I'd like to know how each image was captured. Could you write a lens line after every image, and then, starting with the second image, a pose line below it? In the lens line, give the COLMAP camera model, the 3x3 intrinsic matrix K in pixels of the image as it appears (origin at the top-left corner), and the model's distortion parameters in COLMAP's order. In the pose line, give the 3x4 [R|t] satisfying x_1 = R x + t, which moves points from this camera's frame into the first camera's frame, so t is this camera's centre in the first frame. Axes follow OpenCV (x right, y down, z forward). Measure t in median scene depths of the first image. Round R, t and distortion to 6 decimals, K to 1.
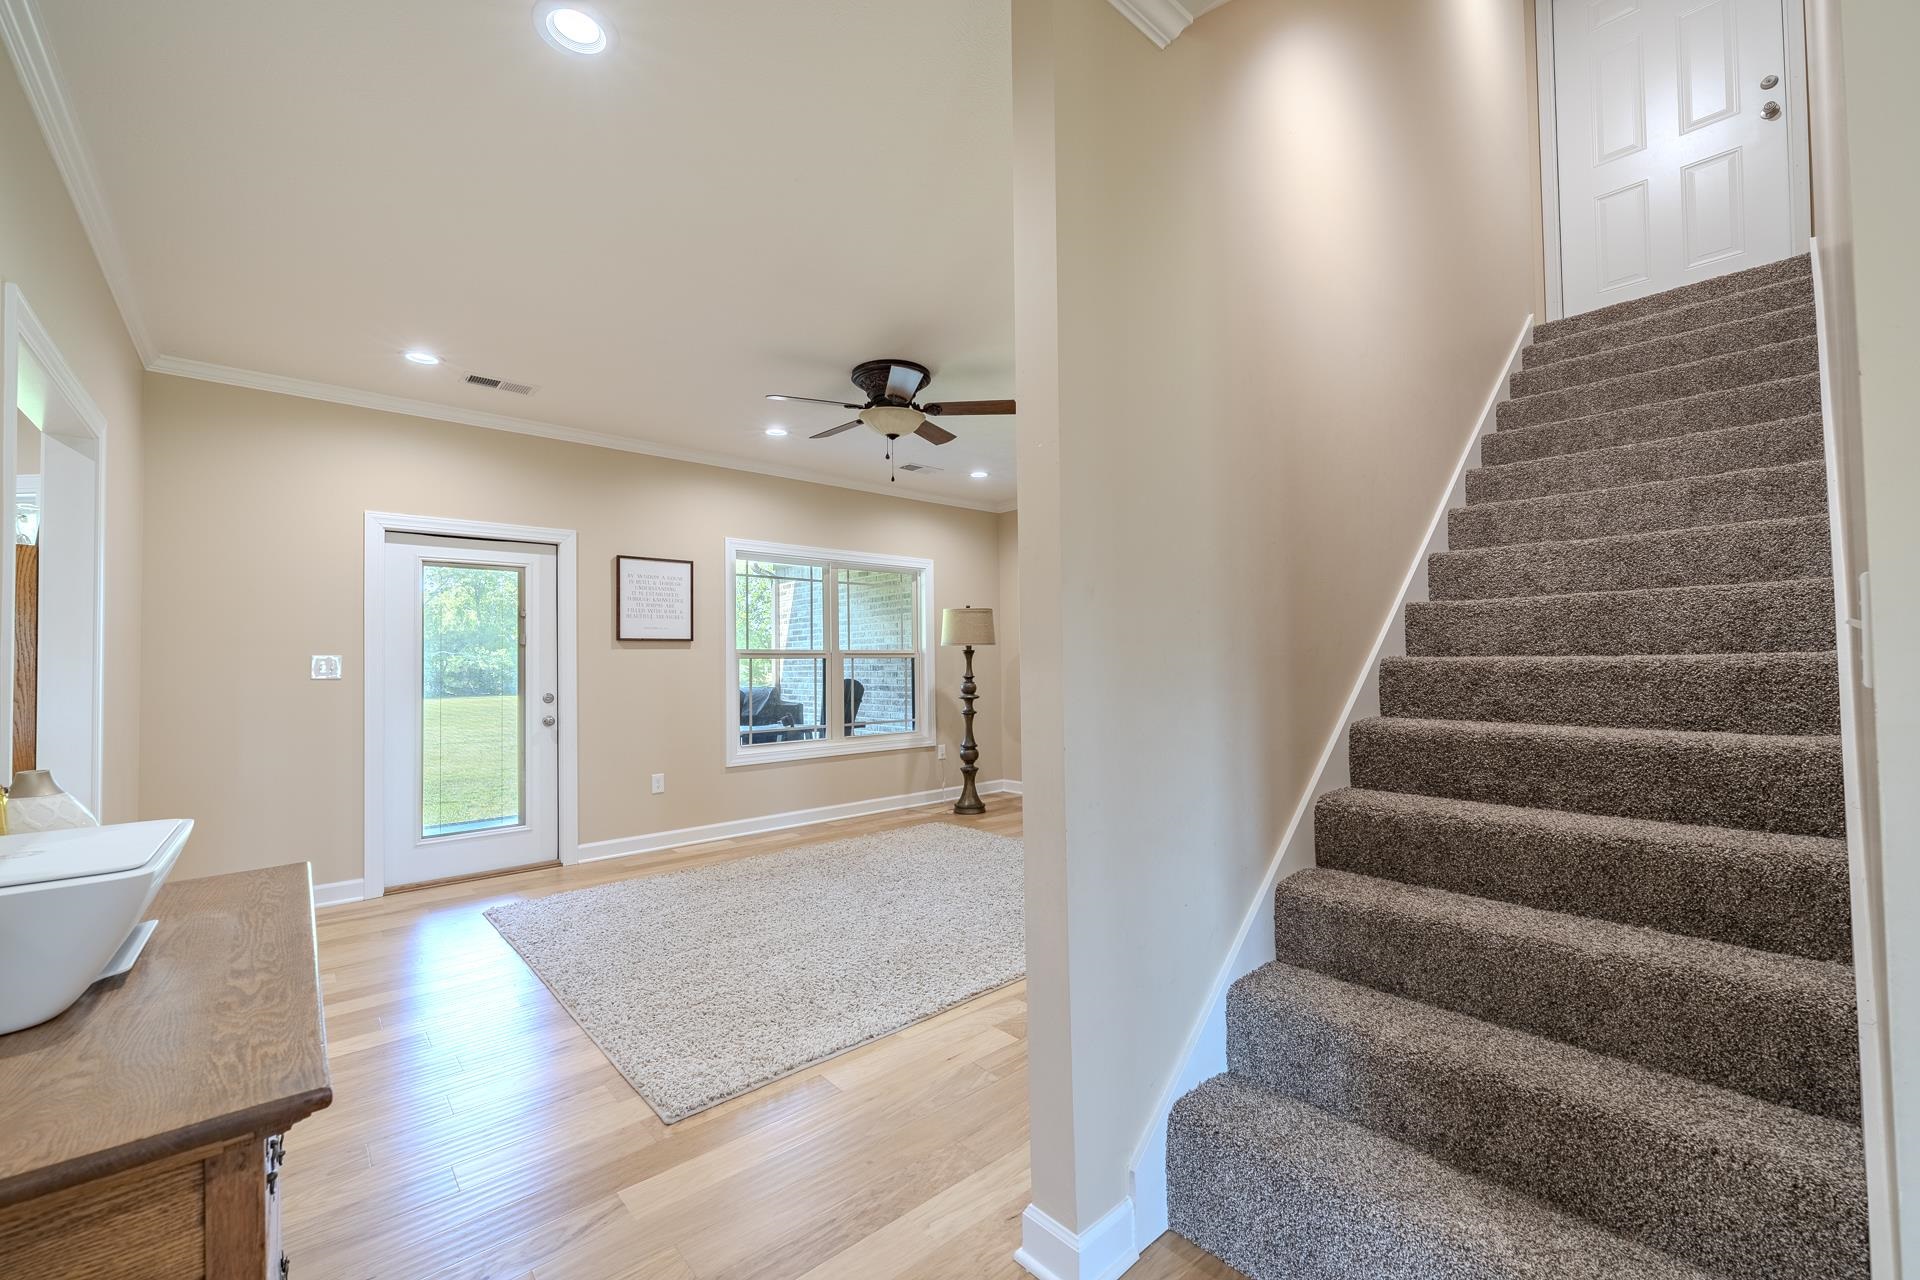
lens RADIAL K [[781.9, 0, 957.5], [0, 781.9, 643.3], [0, 0, 1]] dist [-0.002345, -0.000593]
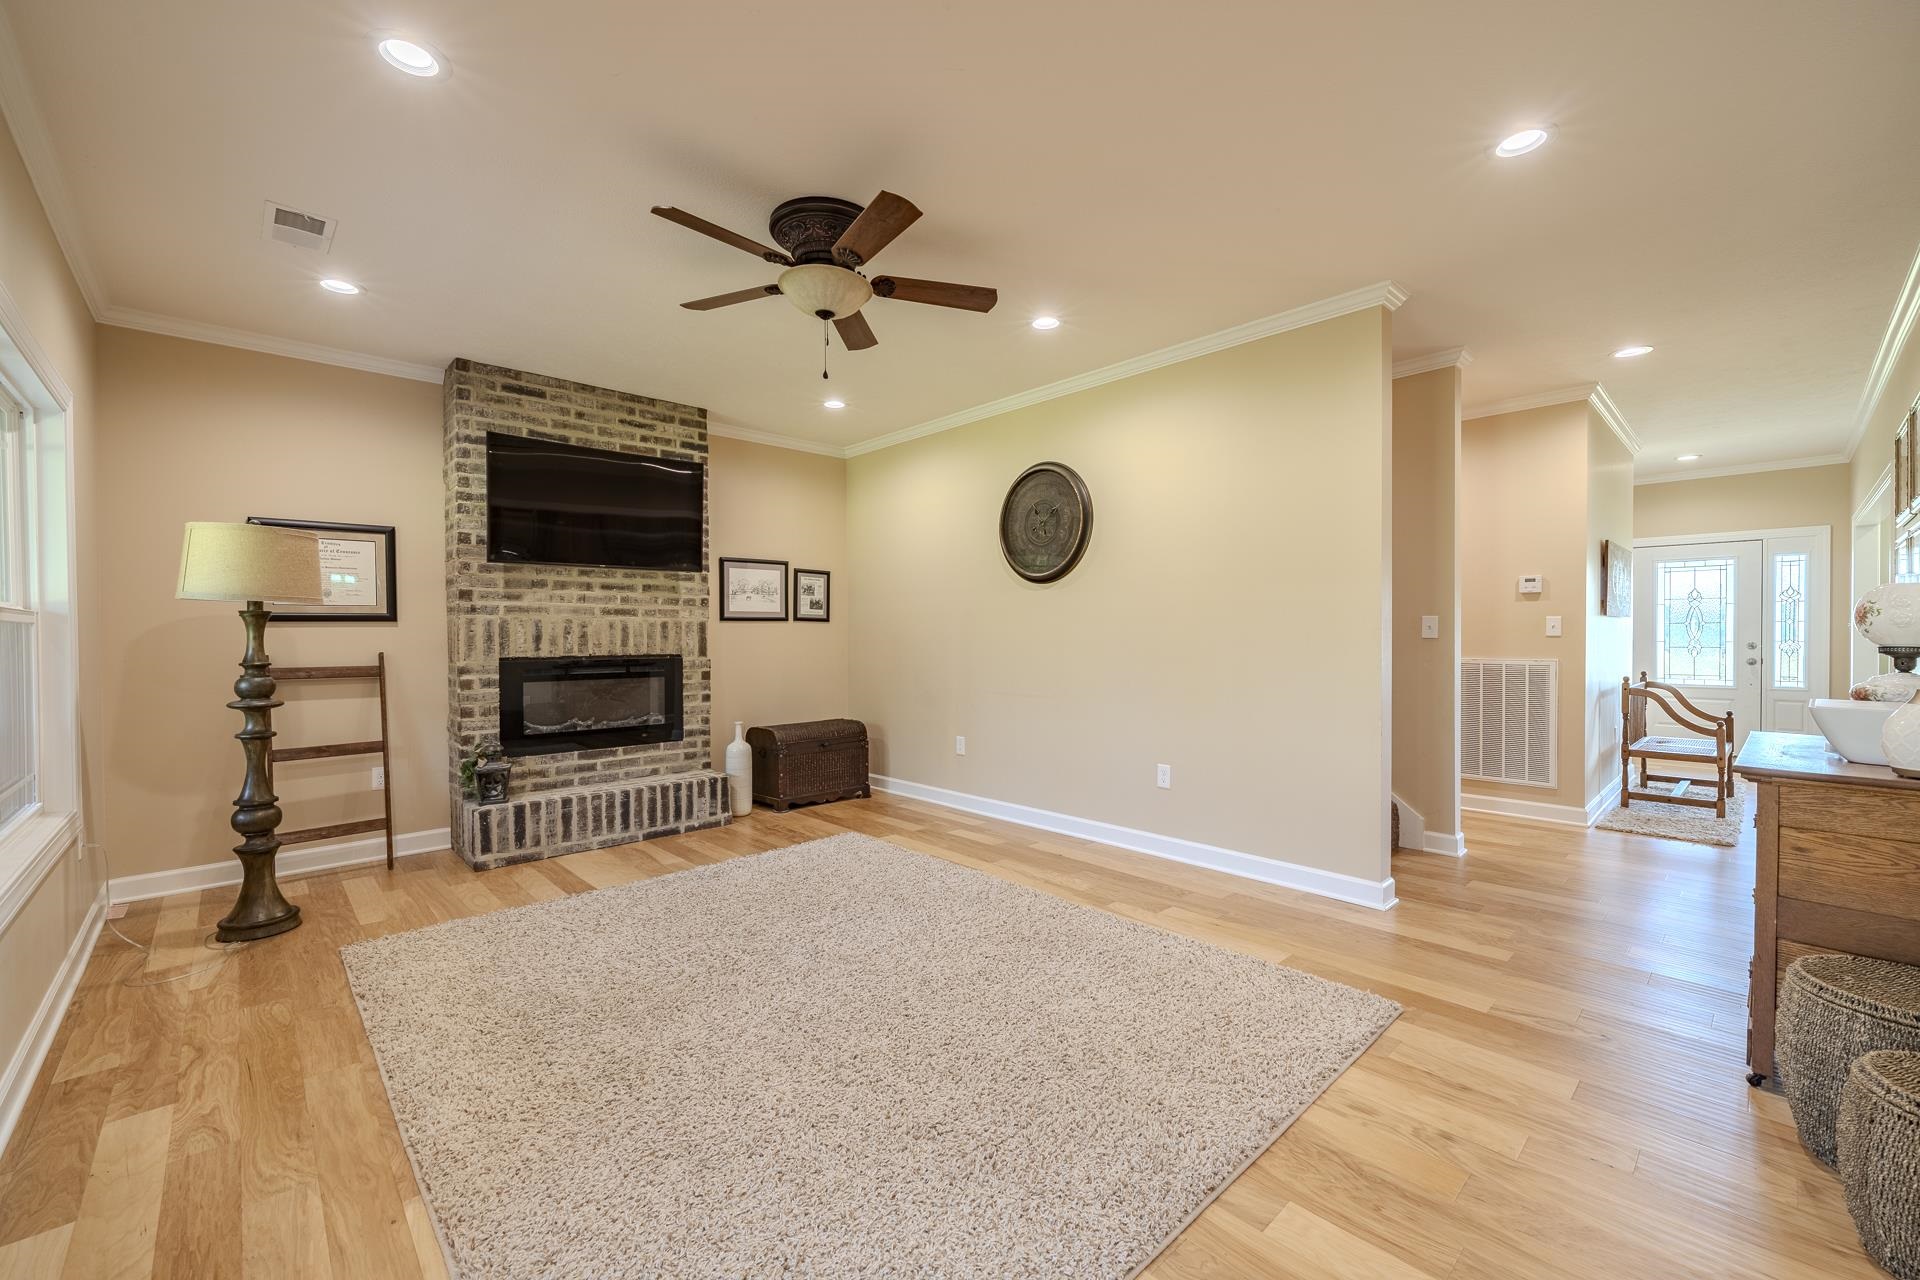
lens RADIAL K [[781.9, 0, 959.9], [0, 781.9, 643.1], [0, 0, 1]] dist [-0.002345, -0.000593]
pose [[-0.042441, 0.001989, 0.999097, -0.640072], [-0.020456, 0.999787, -0.002859, 0.027251], [-0.998890, -0.020559, -0.042392, 0.721777]]
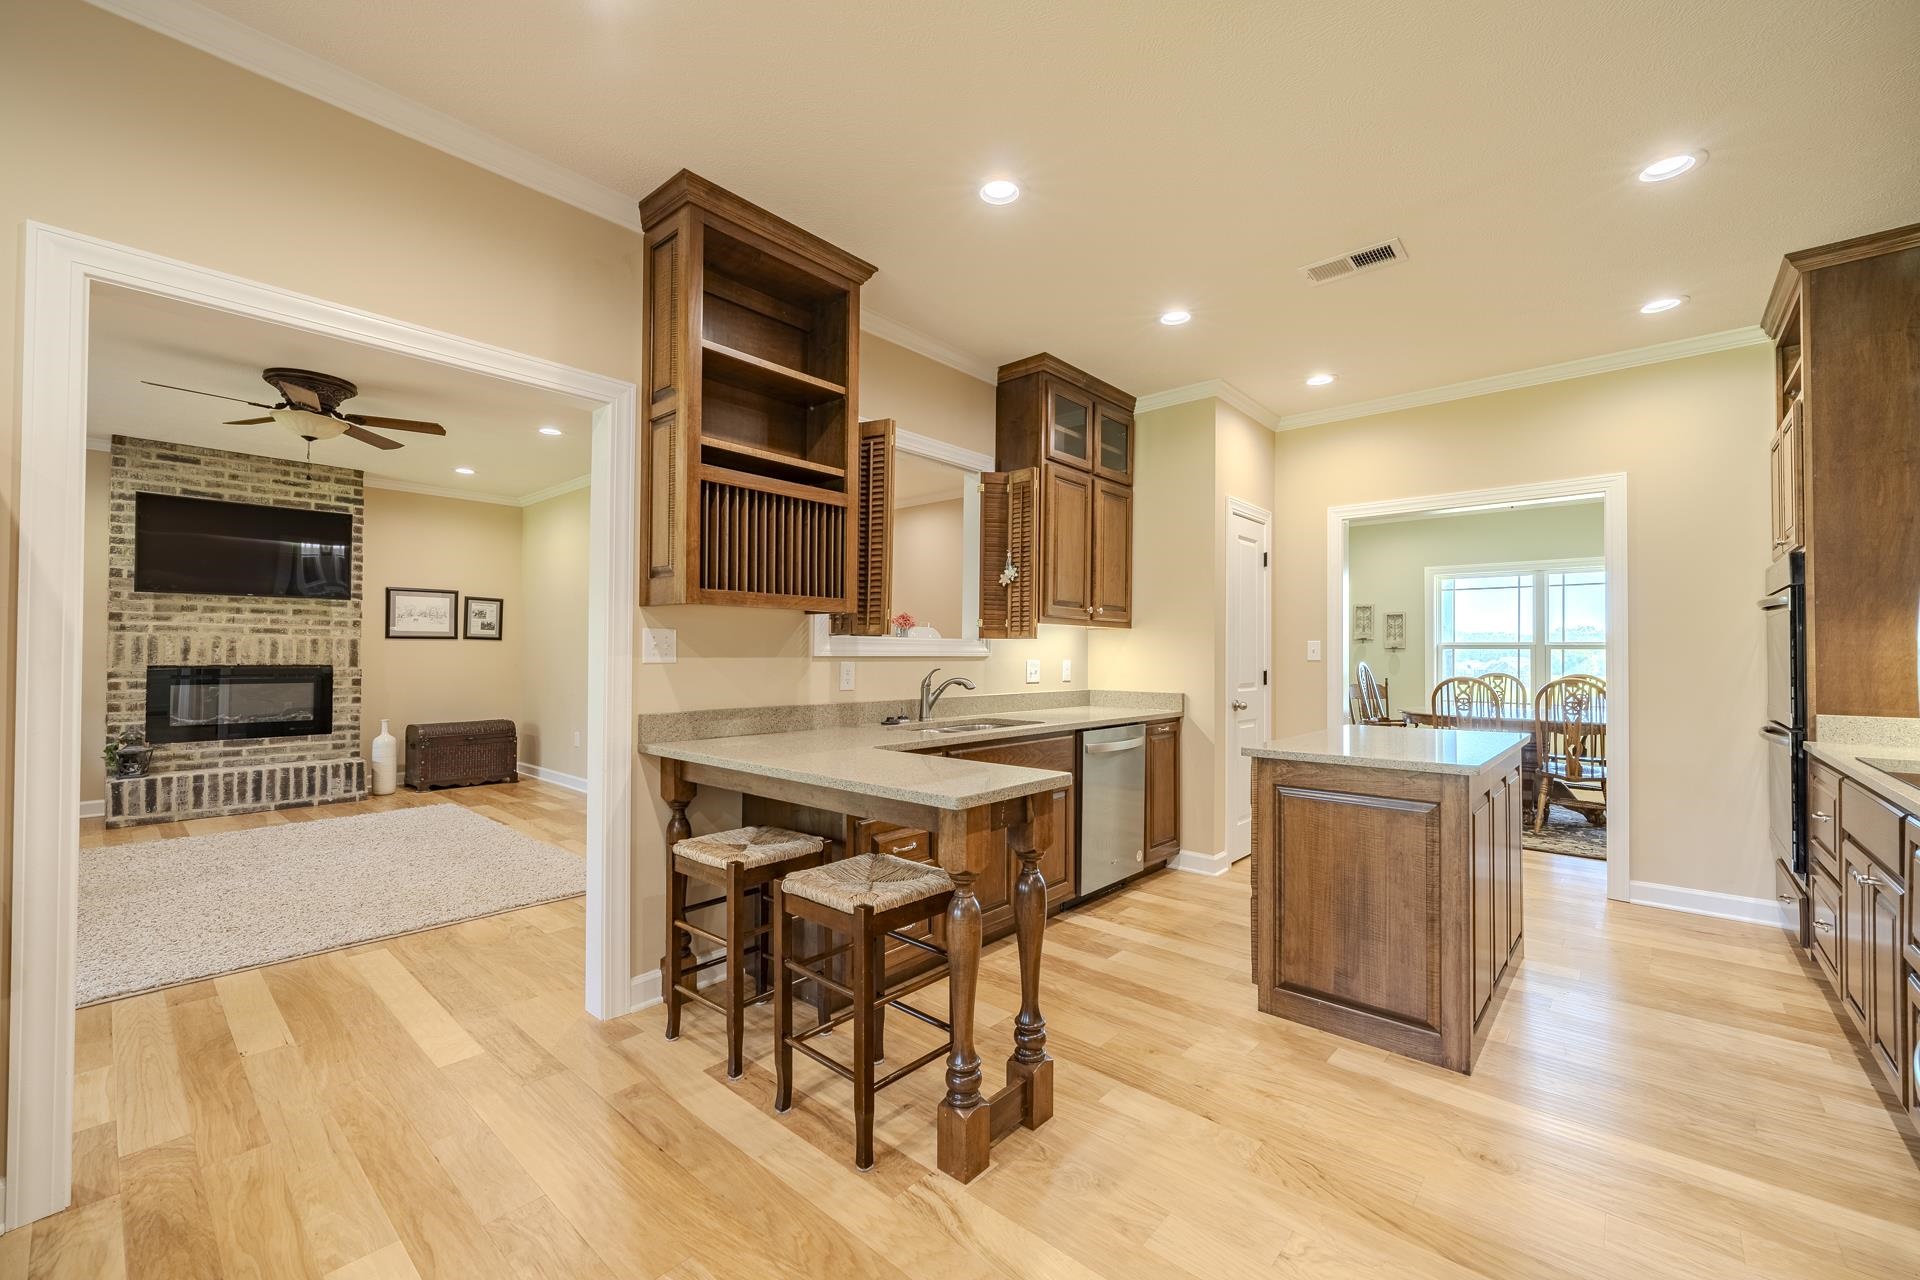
lens RADIAL K [[781.9, 0, 966.7], [0, 781.9, 642.5], [0, 0, 1]] dist [-0.002345, -0.000593]
pose [[-0.129881, 0.026806, 0.991167, -0.999154], [-0.028615, 0.999117, -0.030771, 0.019521], [-0.991117, -0.032359, -0.128999, 0.191526]]
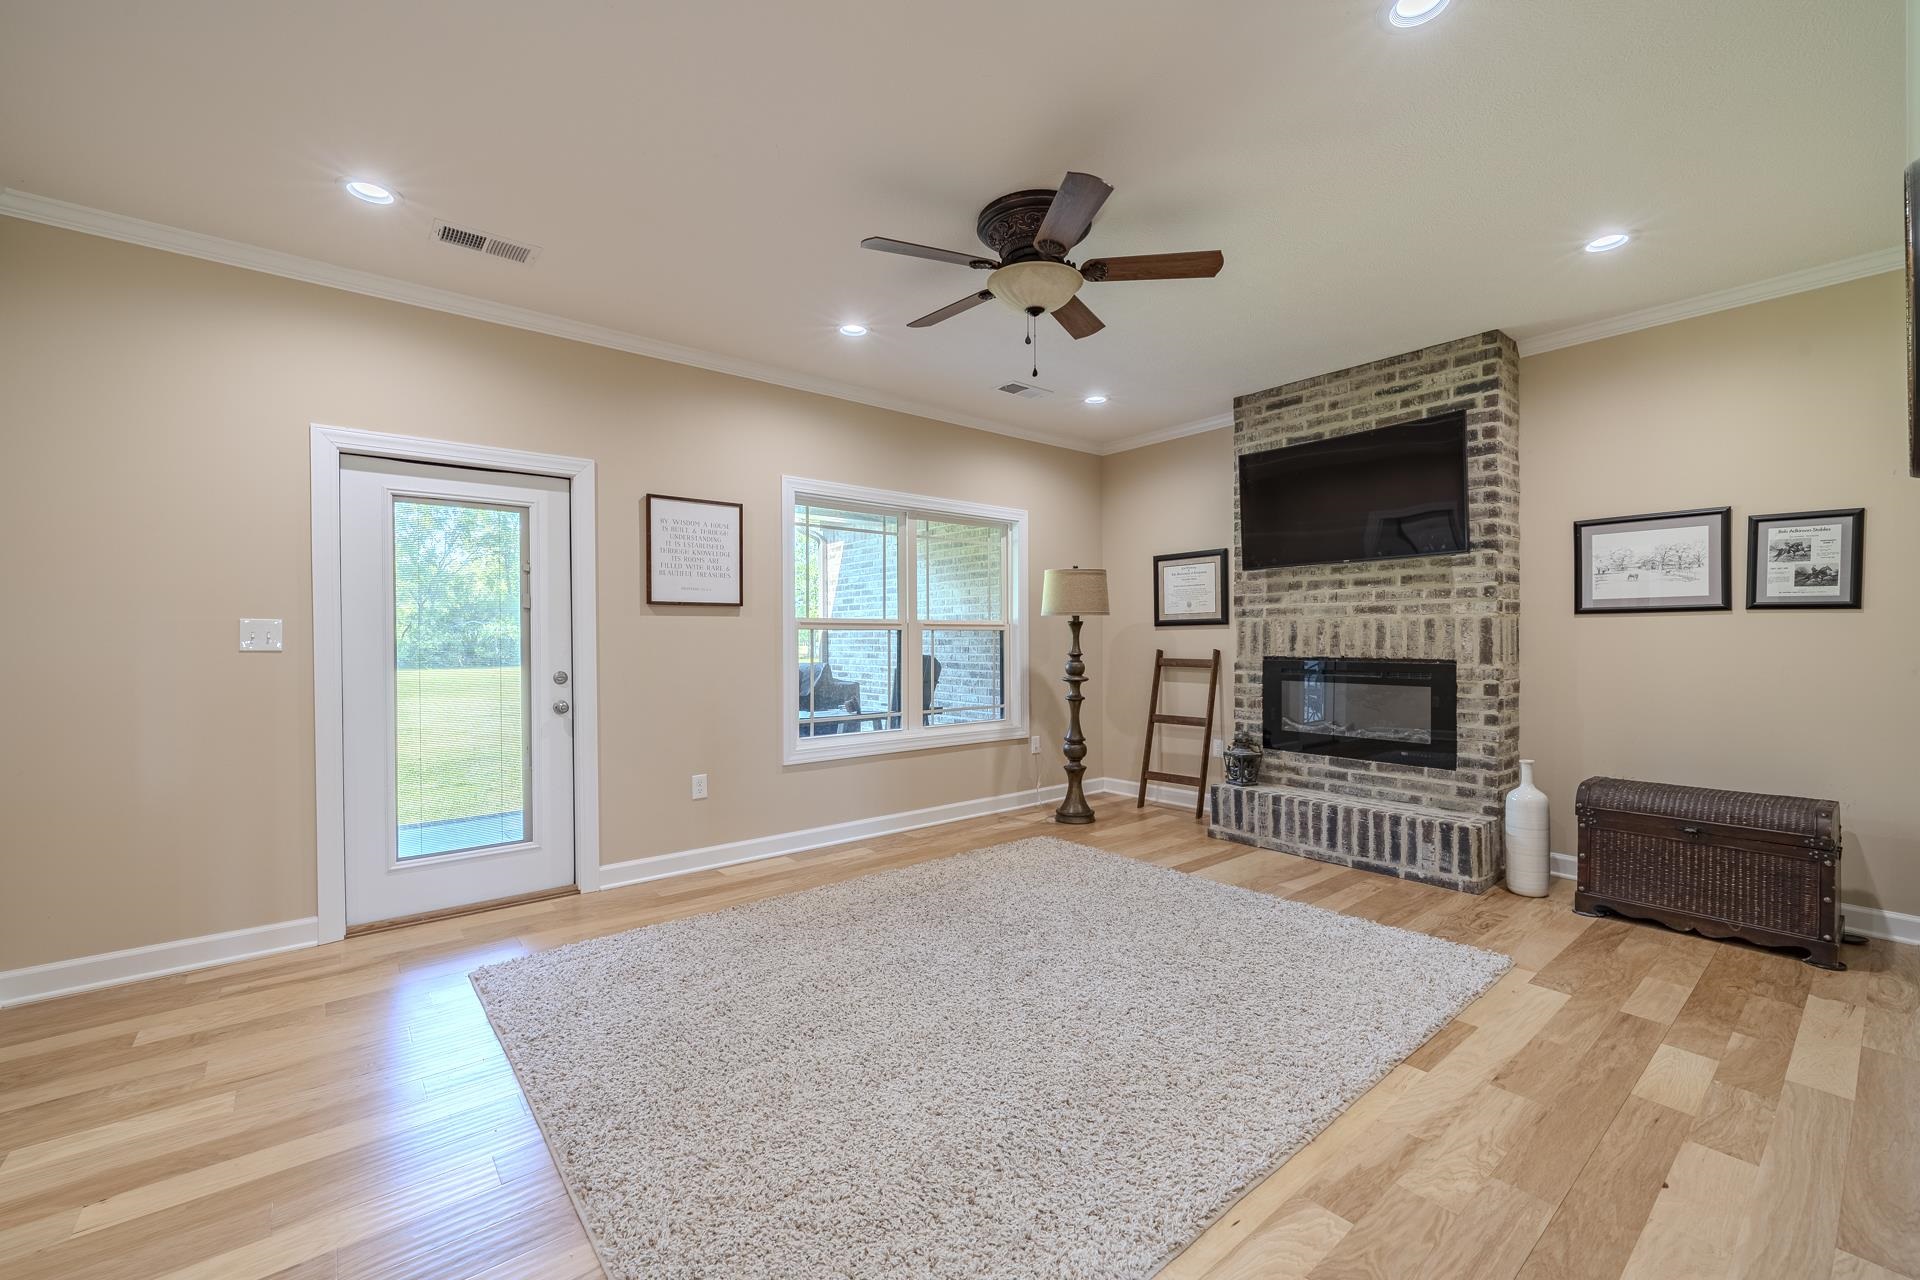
lens RADIAL K [[781.9, 0, 949.2], [0, 781.9, 643.9], [0, 0, 1]] dist [-0.002345, -0.000593]
pose [[0.999104, 0.009000, -0.041361, -0.104454], [-0.007588, 0.999388, 0.034155, 0.007179], [0.041643, -0.033810, 0.998560, 0.237383]]
